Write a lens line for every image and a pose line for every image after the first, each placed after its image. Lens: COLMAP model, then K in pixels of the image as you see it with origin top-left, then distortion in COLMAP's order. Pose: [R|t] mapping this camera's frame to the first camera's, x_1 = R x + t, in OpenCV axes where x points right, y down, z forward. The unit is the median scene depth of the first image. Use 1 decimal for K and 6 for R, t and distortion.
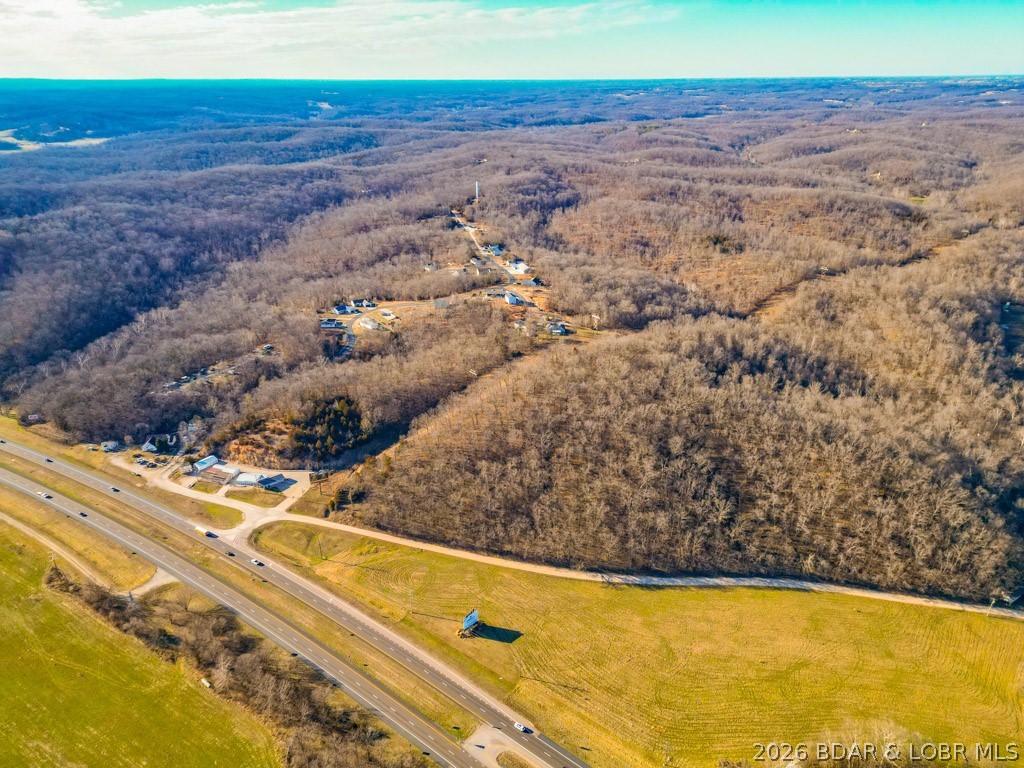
lens RADIAL K [[716.3, 0, 514.7], [0, 716.3, 387.4], [0, 0, 1]] dist [0.071491, -0.058080]
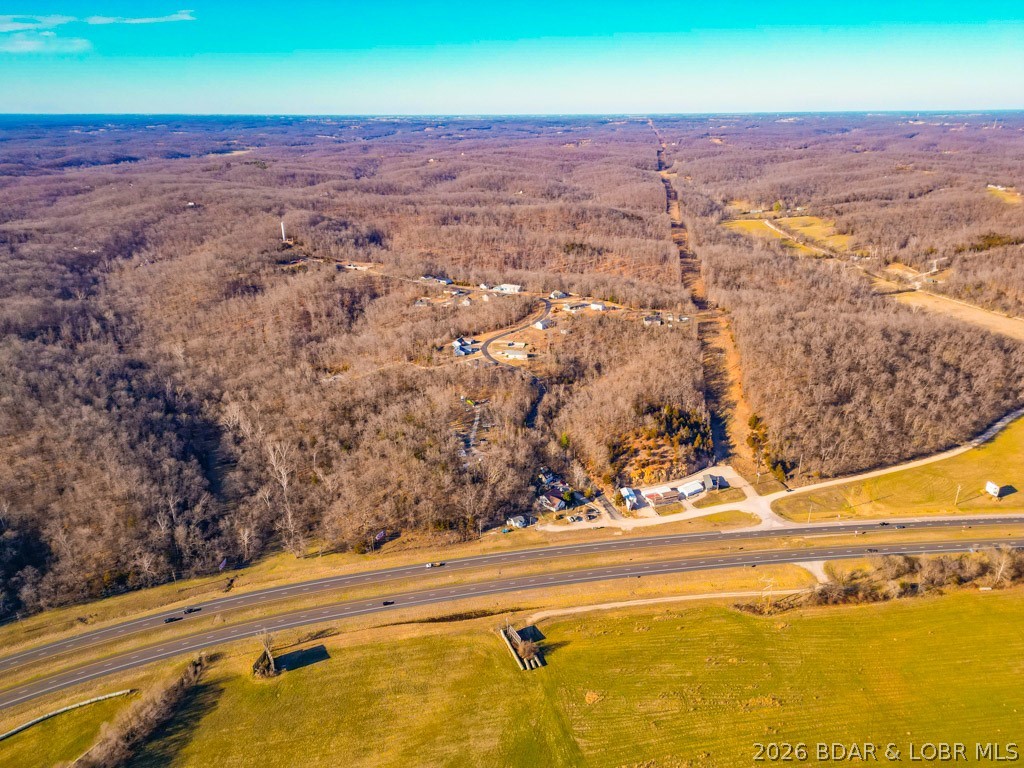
lens RADIAL K [[716.3, 0, 515.7], [0, 716.3, 384.1], [0, 0, 1]] dist [0.071491, -0.058080]
pose [[0.741917, -0.235147, 0.627906, -0.973501], [0.265603, 0.962947, 0.046789, -0.110691], [-0.615642, 0.132060, 0.776882, 0.279716]]
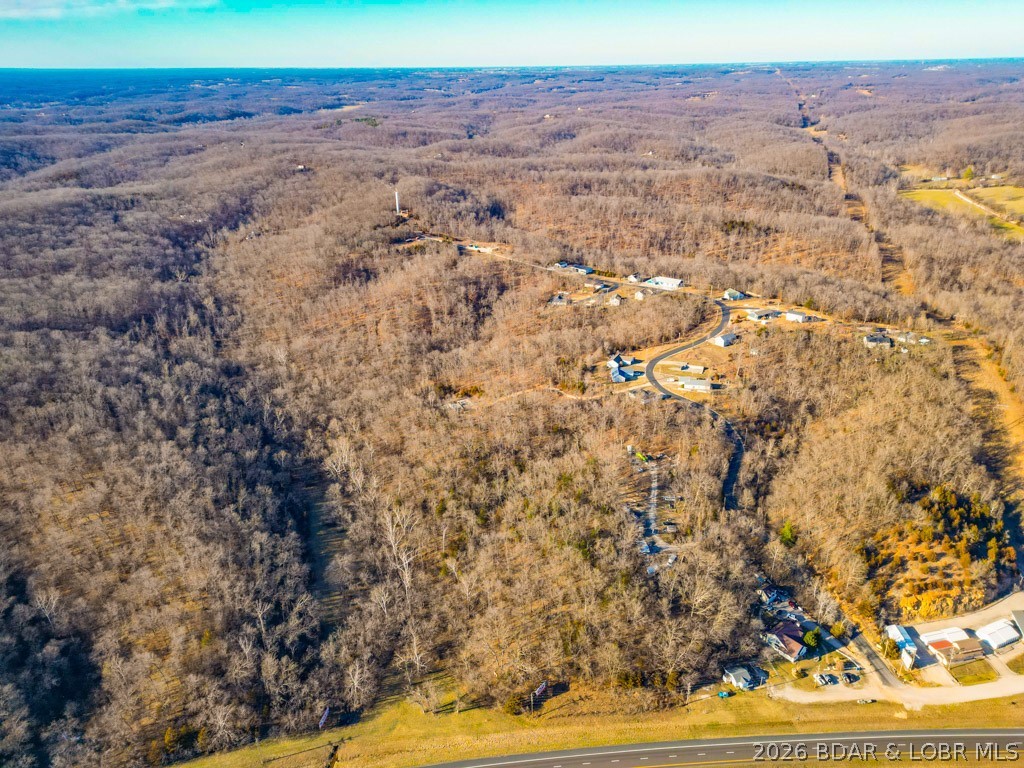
lens RADIAL K [[716.3, 0, 512.1], [0, 716.3, 387.4], [0, 0, 1]] dist [0.071491, -0.058080]
pose [[0.828130, -0.232512, 0.510038, -0.875589], [0.227550, 0.971012, 0.073193, -0.214647], [-0.512271, 0.055446, 0.857032, 0.525731]]
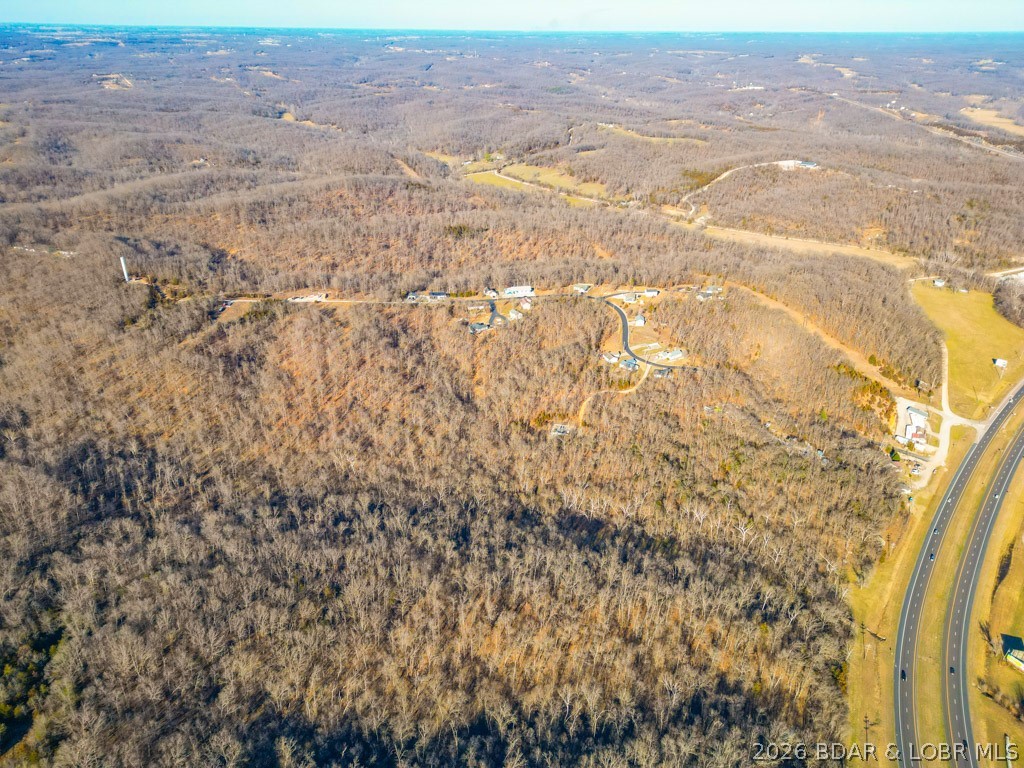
lens RADIAL K [[716.3, 0, 514.9], [0, 716.3, 383.2], [0, 0, 1]] dist [0.071491, -0.058080]
pose [[0.129552, -0.426644, 0.895093, -1.401703], [0.383473, 0.854020, 0.351565, -0.600872], [-0.914420, 0.297698, 0.274247, 1.091152]]
